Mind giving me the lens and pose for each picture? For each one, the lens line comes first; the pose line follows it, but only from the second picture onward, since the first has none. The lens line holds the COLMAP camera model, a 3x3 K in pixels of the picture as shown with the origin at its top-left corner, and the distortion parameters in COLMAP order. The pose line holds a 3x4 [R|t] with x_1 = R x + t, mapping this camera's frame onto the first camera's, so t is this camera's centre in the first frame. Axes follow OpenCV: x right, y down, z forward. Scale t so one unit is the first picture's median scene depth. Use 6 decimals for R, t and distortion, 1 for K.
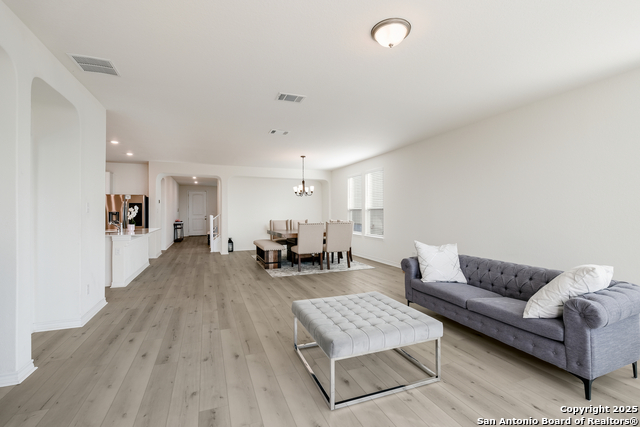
lens RADIAL K [[279.8, 0, 318.1], [0, 279.8, 210.4], [0, 0, 1]] dist [0.002136, -0.002192]
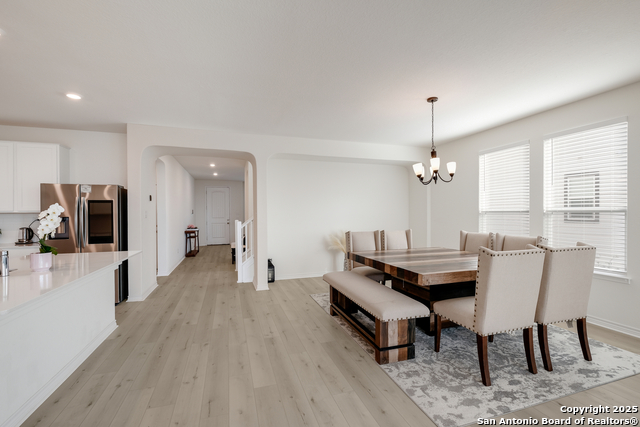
lens RADIAL K [[279.8, 0, 320.2], [0, 279.8, 215.6], [0, 0, 1]] dist [0.002136, -0.002192]
pose [[0.998067, -0.000090, -0.062152, -0.190621], [0.001054, 0.999880, 0.015473, -0.004286], [0.062143, -0.015508, 0.997947, 0.463577]]
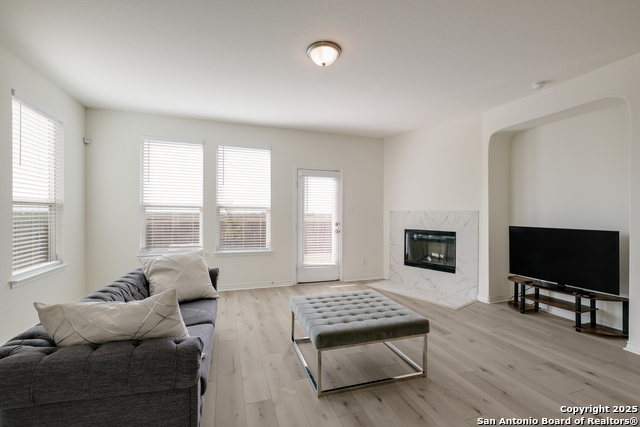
lens RADIAL K [[279.8, 0, 320.3], [0, 279.8, 219.2], [0, 0, 1]] dist [0.002136, -0.002192]
pose [[-0.998676, 0.000994, 0.051429, 0.059116], [0.001275, 0.999984, 0.005436, 0.006079], [-0.051422, 0.005494, -0.998662, 0.582294]]
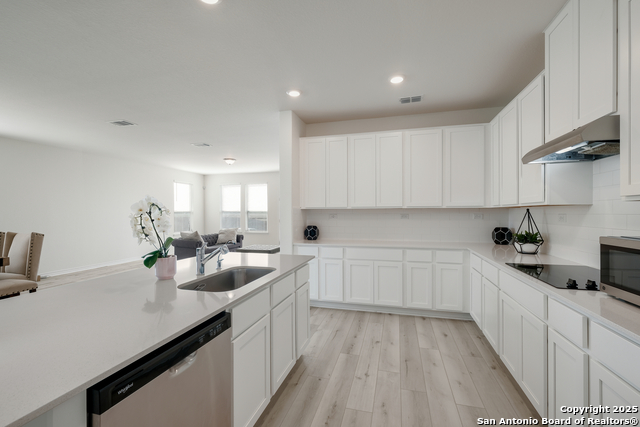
lens RADIAL K [[279.8, 0, 318.6], [0, 279.8, 212.5], [0, 0, 1]] dist [0.002136, -0.002192]
pose [[-0.788016, 0.011730, 0.615542, -0.700006], [0.004626, 0.999903, -0.013132, 0.005146], [-0.615637, -0.007501, -0.787994, 0.802969]]
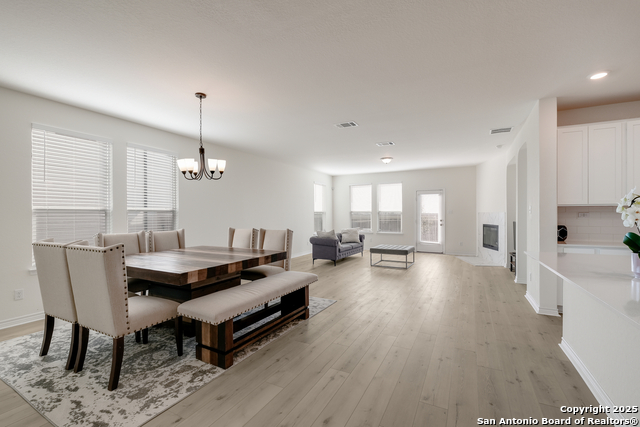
lens RADIAL K [[279.8, 0, 321.8], [0, 279.8, 216.1], [0, 0, 1]] dist [0.002136, -0.002192]
pose [[-0.648057, 0.006358, 0.761565, -0.470081], [0.001732, 0.999975, -0.006875, 0.010246], [-0.761590, -0.003136, -0.648052, 1.005467]]
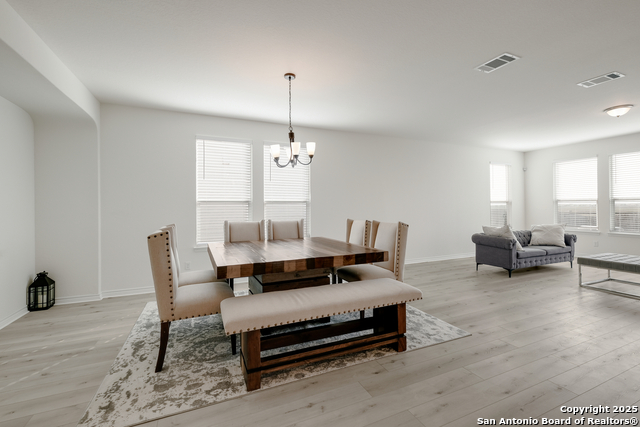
lens RADIAL K [[279.8, 0, 320.3], [0, 279.8, 206.4], [0, 0, 1]] dist [0.002136, -0.002192]
pose [[-0.041300, 0.014282, 0.999045, -0.427219], [-0.000018, 0.999898, -0.014295, 0.013963], [-0.999147, -0.000608, -0.041295, 0.853146]]
